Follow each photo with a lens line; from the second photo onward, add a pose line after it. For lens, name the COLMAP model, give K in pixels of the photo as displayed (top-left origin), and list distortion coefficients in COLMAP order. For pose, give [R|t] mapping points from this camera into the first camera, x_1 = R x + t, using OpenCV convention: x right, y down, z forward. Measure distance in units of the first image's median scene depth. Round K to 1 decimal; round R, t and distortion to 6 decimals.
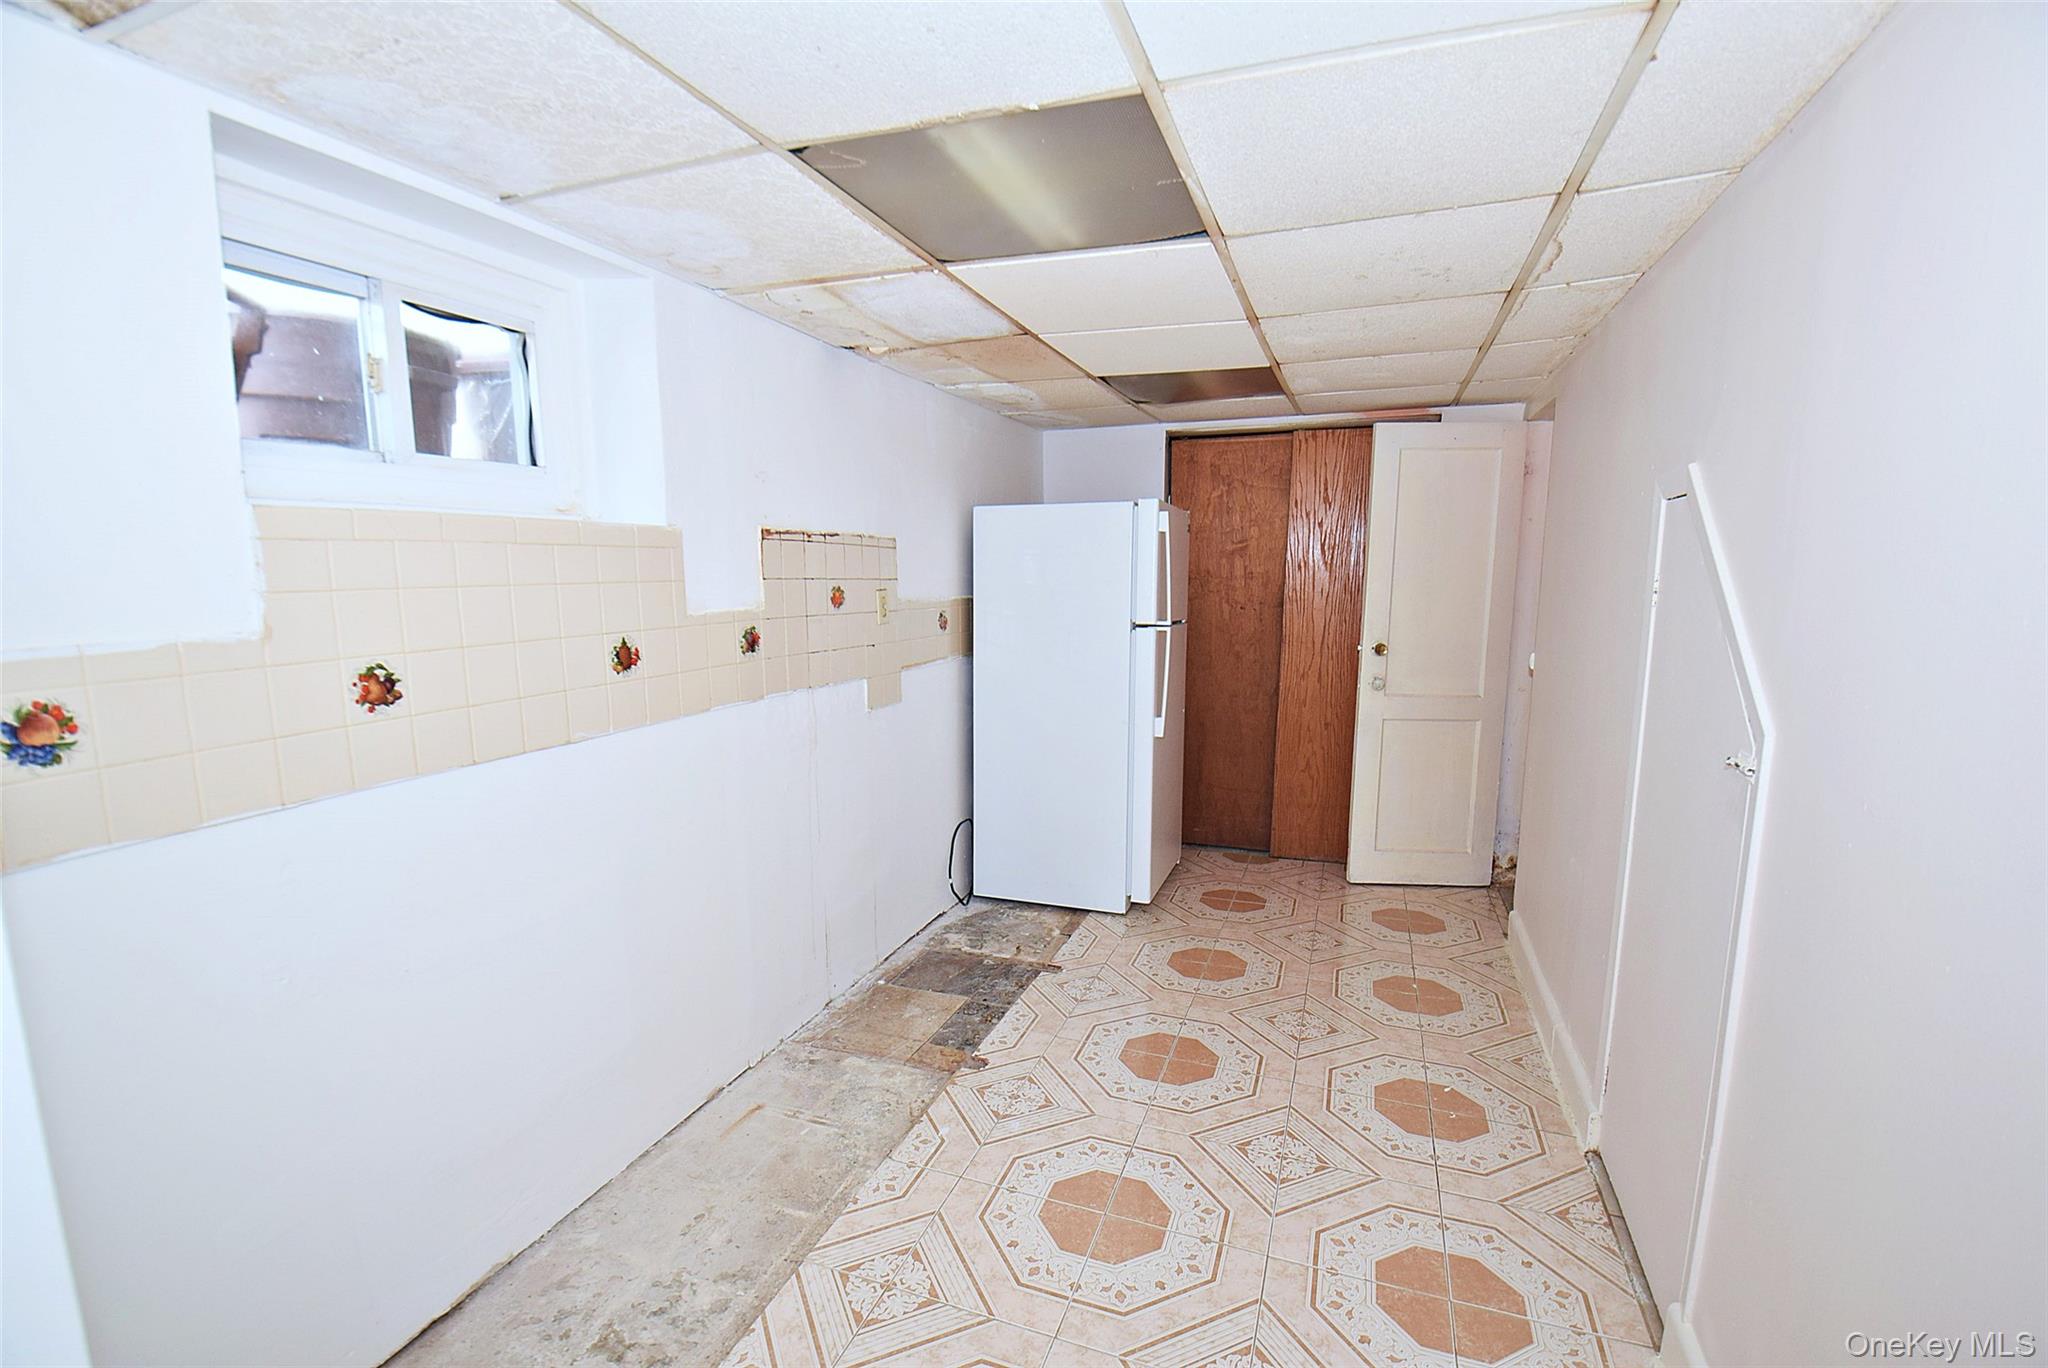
lens RADIAL K [[925.5, 0, 1023.5], [0, 925.5, 705.9], [0, 0, 1]] dist [-0.003784, -0.001457]
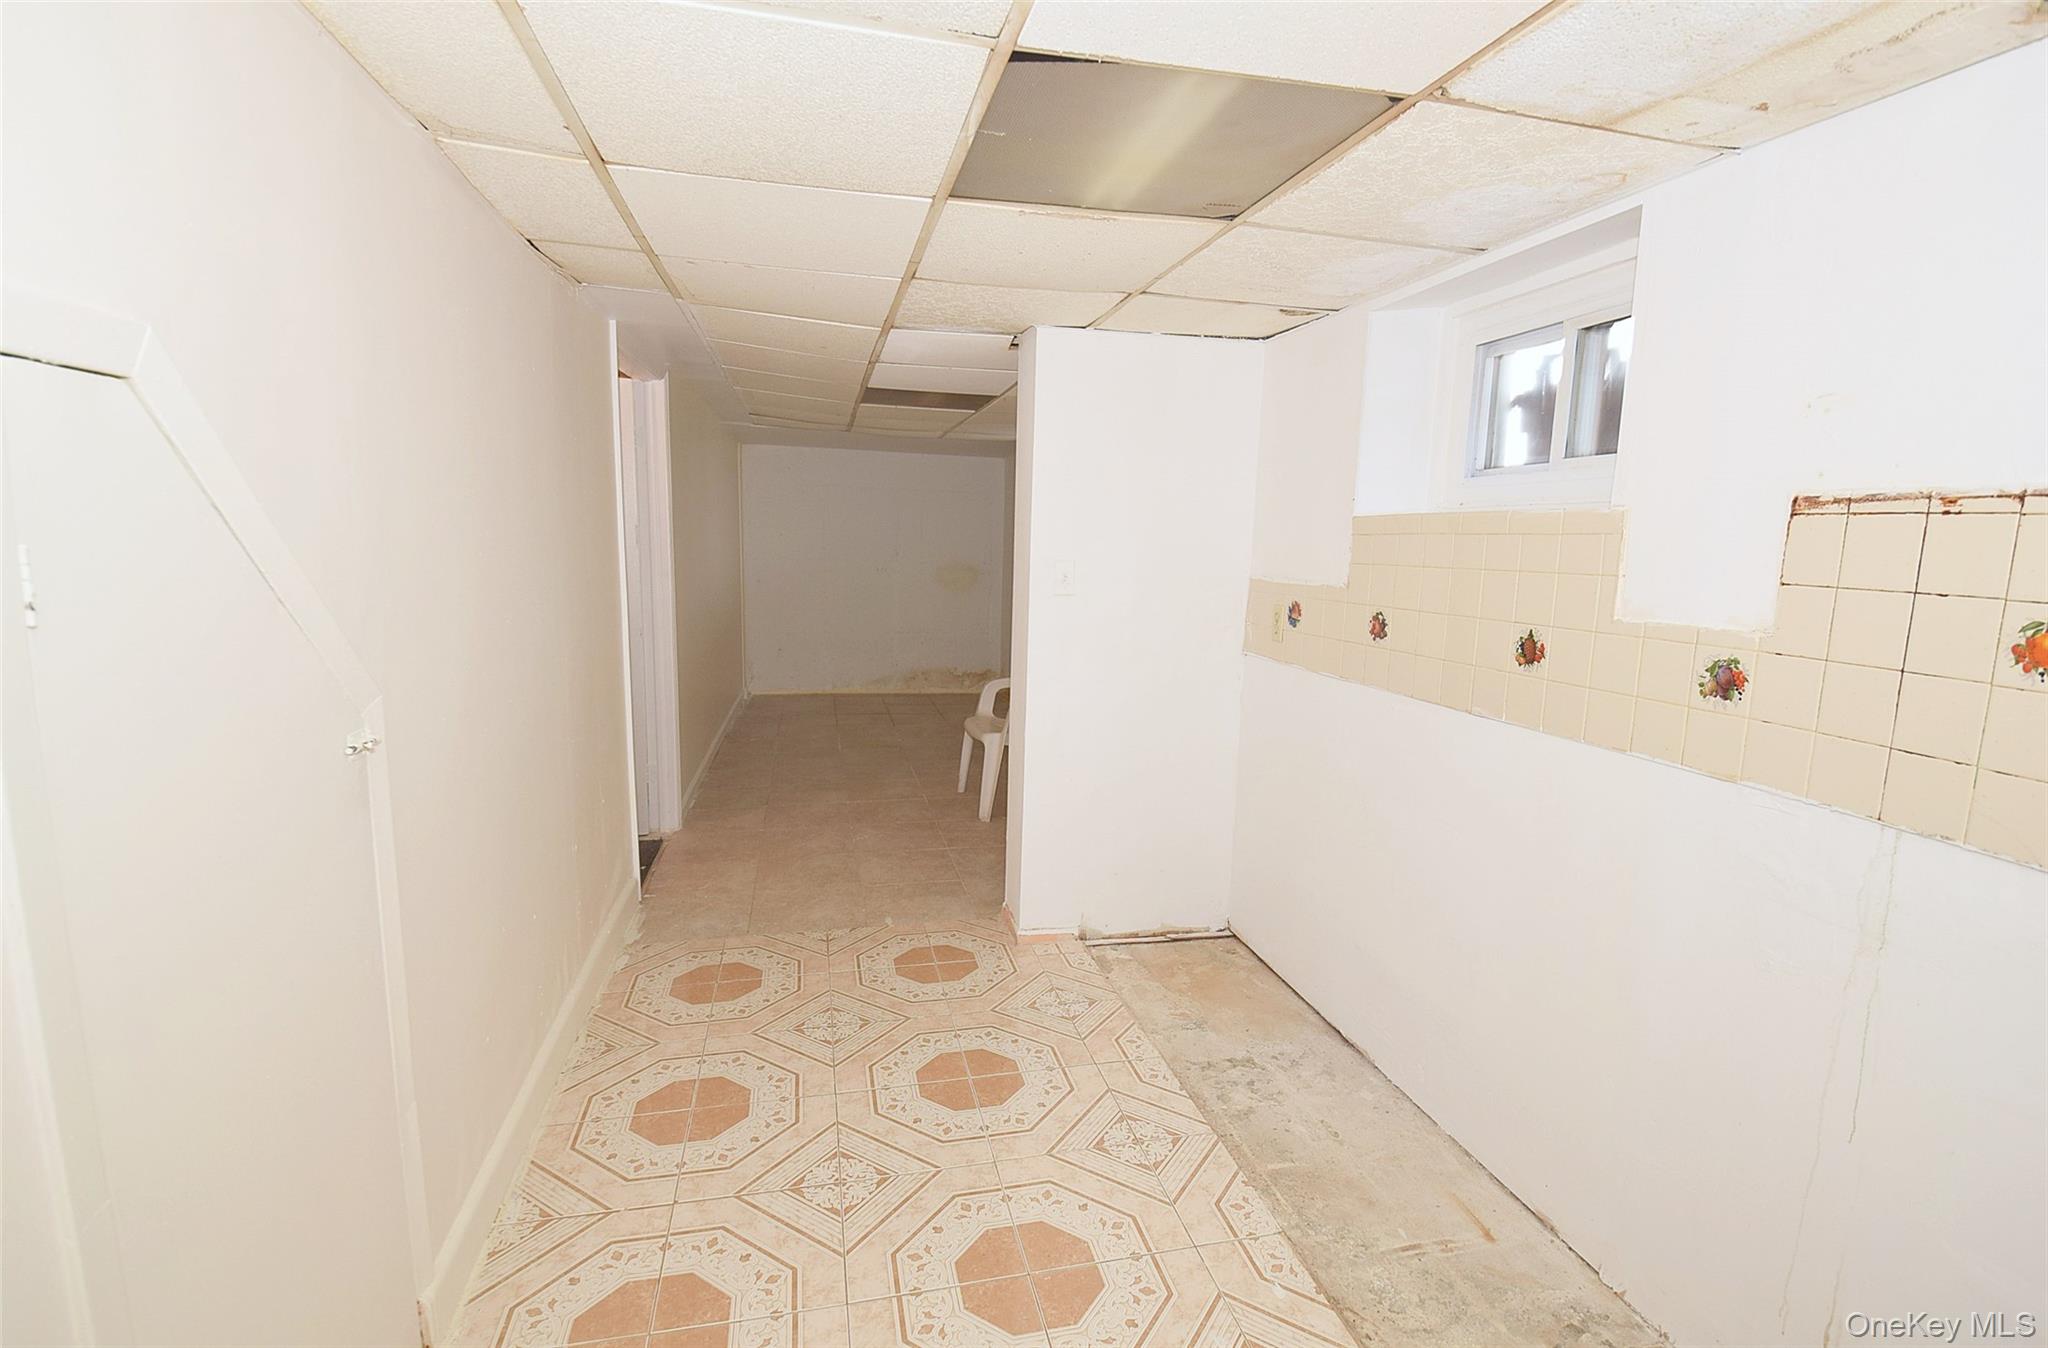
lens RADIAL K [[941.8, 0, 1026.4], [0, 941.8, 669.6], [0, 0, 1]] dist [-0.003944, -0.000463]
pose [[-0.836466, 0.054420, -0.545310, 0.569465], [-0.106301, 0.960045, 0.258868, -0.246730], [0.537610, 0.274502, -0.797260, 1.614483]]
